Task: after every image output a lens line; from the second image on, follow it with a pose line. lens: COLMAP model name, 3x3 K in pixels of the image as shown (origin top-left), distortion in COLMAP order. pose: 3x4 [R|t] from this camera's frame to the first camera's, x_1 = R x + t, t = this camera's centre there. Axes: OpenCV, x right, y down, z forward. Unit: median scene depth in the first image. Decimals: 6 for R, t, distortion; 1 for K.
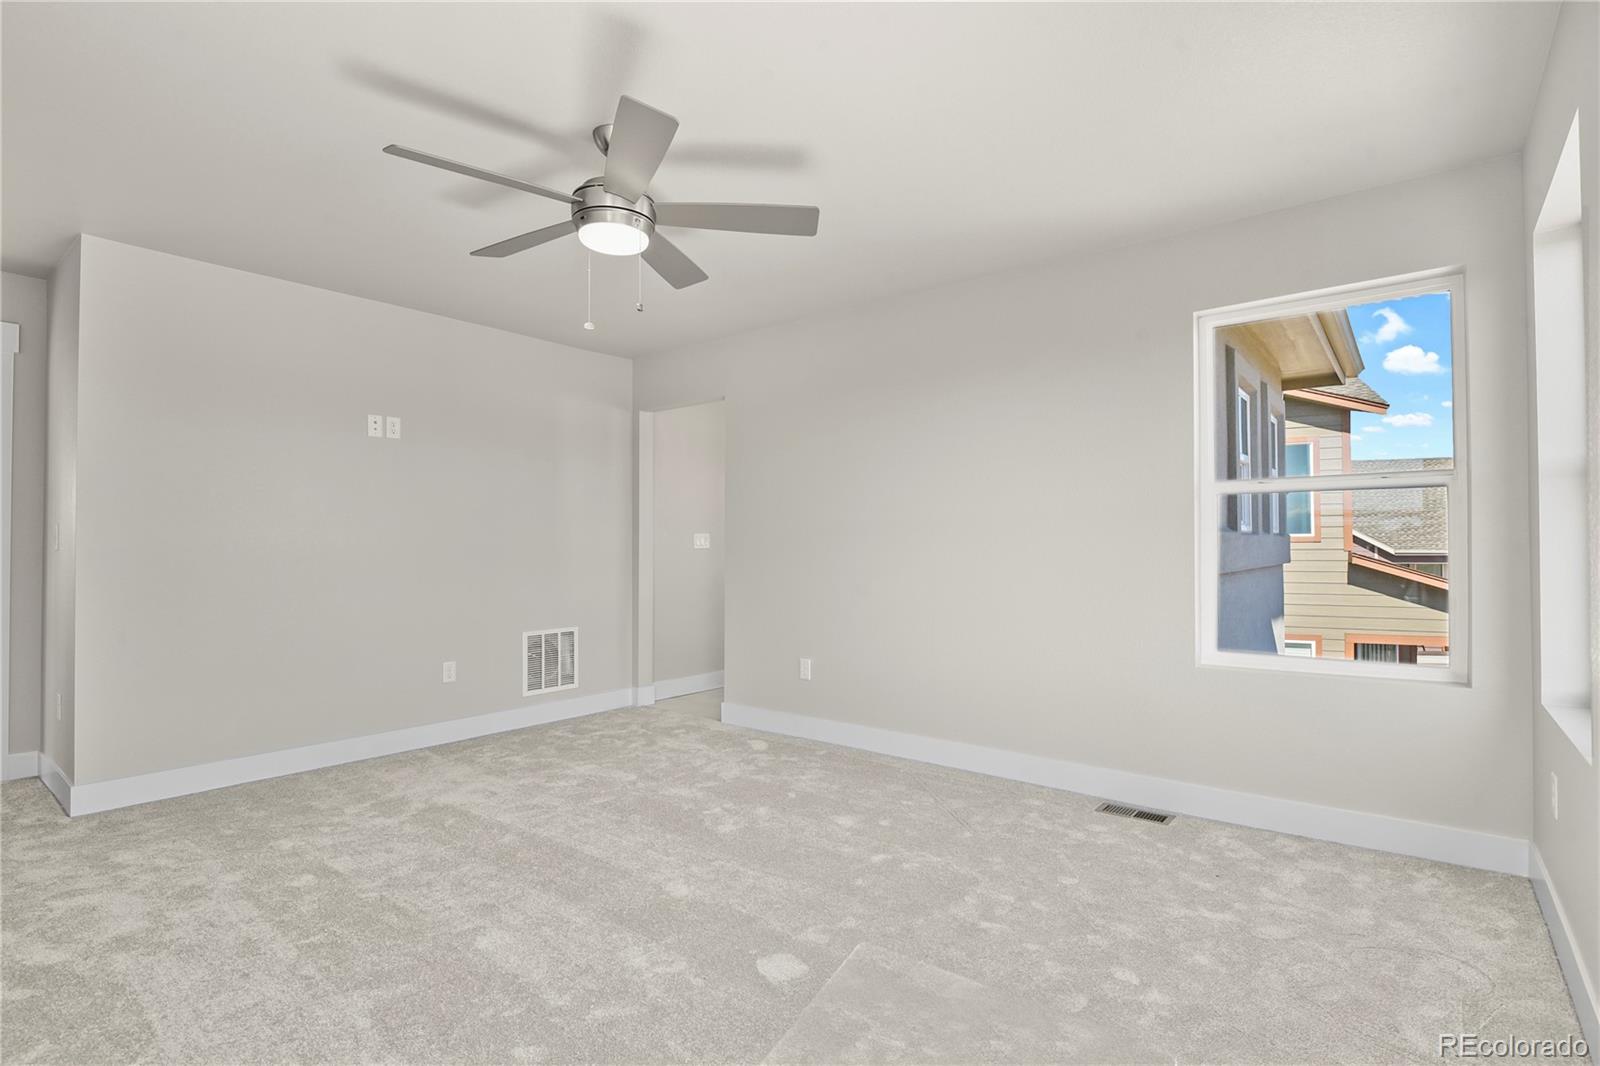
lens RADIAL K [[790.2, 0, 800.0], [0, 790.2, 533.0], [0, 0, 1]] dist [0.003407, 0.000242]
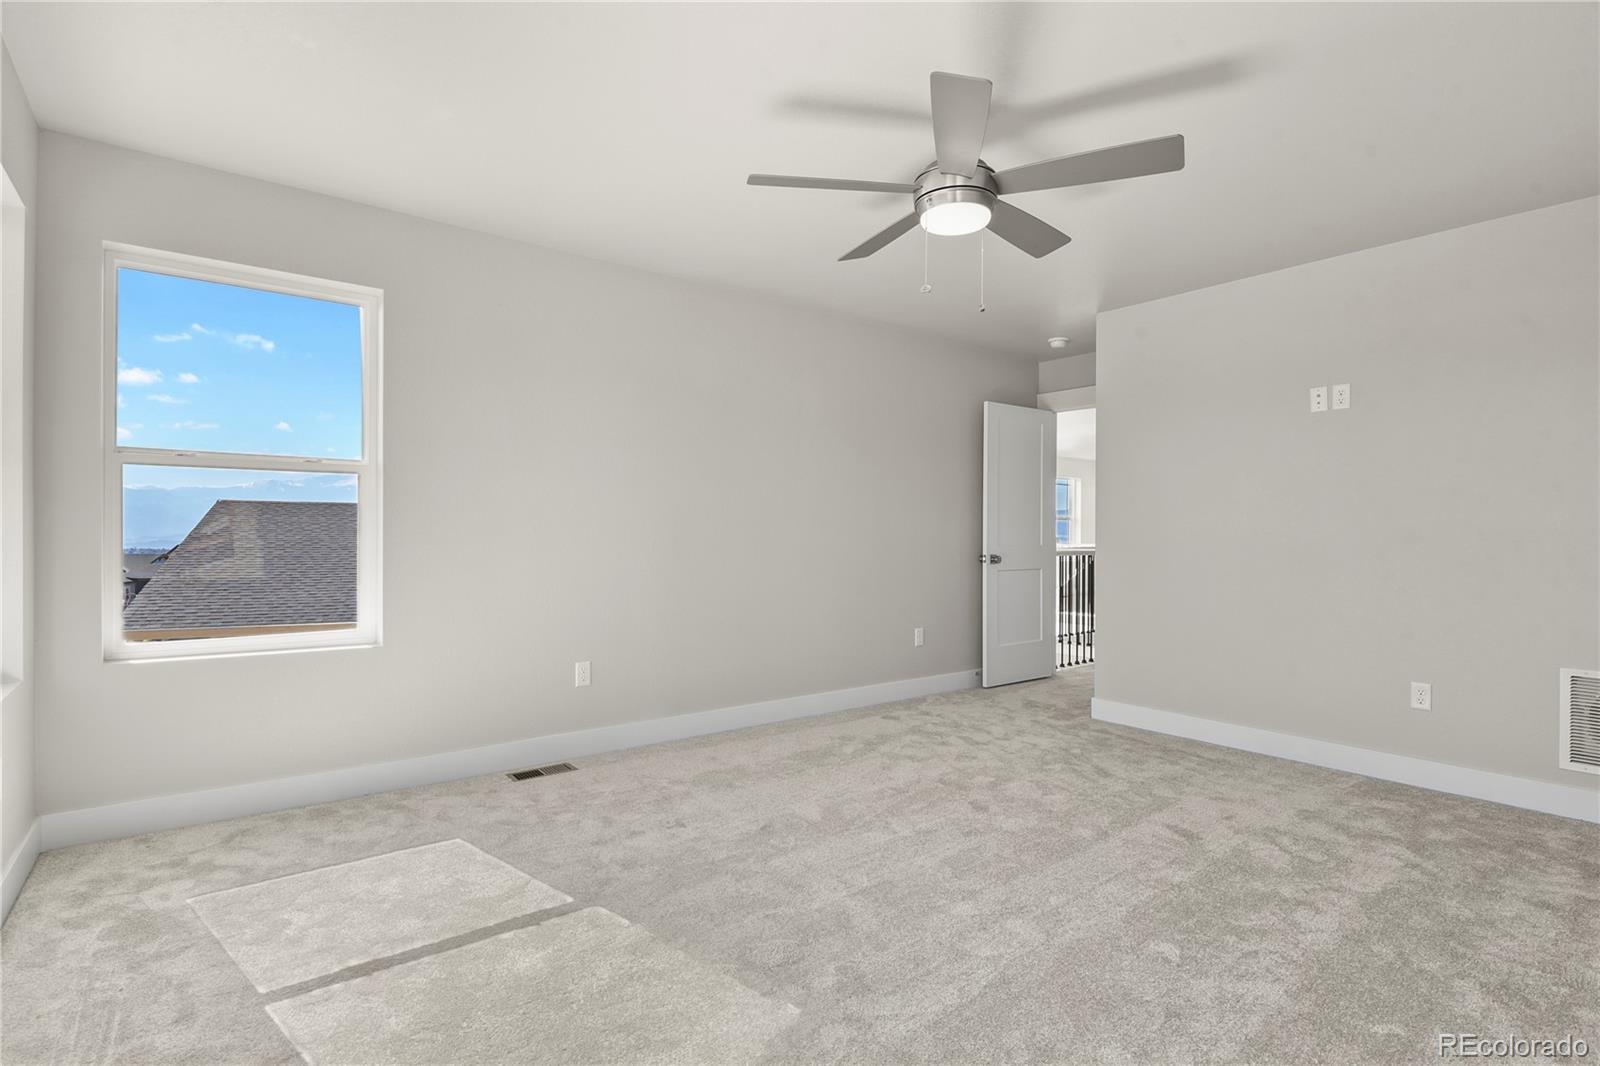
lens RADIAL K [[790.2, 0, 800.0], [0, 790.2, 533.0], [0, 0, 1]] dist [0.003407, 0.000242]
pose [[-0.244143, 0.009336, -0.969694, 0.608783], [0.023608, 0.999715, 0.003681, -0.000867], [0.969452, -0.021994, -0.244294, 0.806205]]
